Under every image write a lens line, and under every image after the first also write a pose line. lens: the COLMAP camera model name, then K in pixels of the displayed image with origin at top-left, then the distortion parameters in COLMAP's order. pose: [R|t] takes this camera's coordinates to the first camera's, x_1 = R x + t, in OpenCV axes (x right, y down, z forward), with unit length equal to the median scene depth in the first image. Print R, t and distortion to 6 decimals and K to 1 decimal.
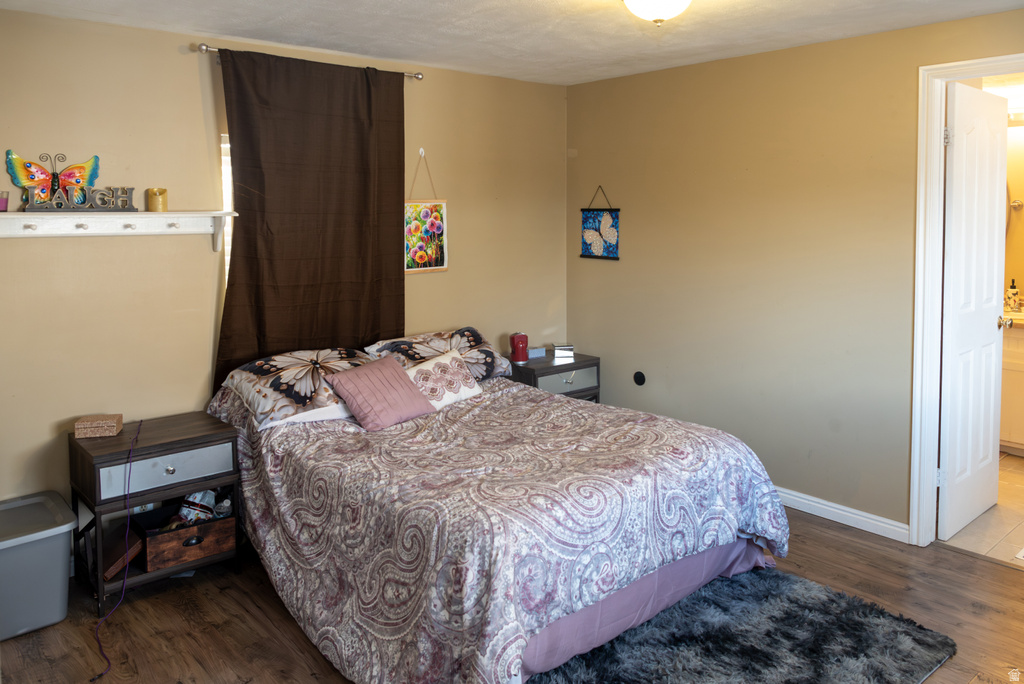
lens RADIAL K [[777.5, 0, 516.3], [0, 777.5, 243.6], [0, 0, 1]] dist [0.001605, 0.000927]
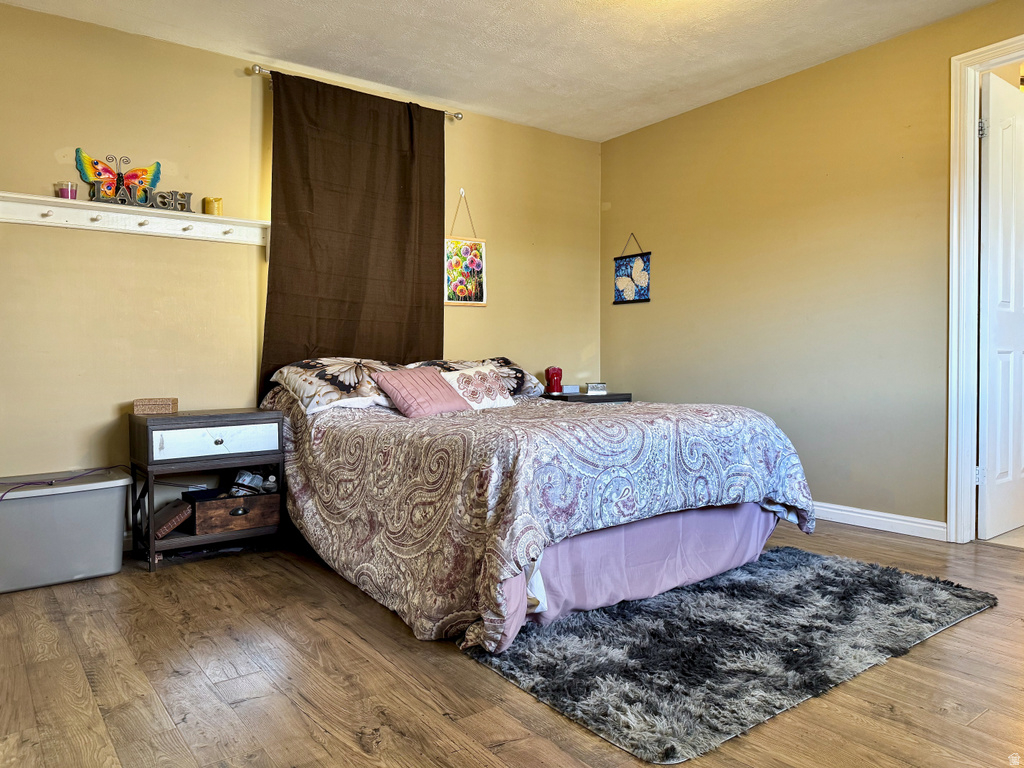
lens RADIAL K [[719.8, 0, 511.1], [0, 719.8, 364.4], [0, 0, 1]] dist [0.122790, -0.165142]
pose [[0.997337, -0.000474, -0.072928, 0.023923], [-0.001939, 0.999453, -0.033012, 0.202144], [0.072904, 0.033065, 0.996791, 0.026620]]
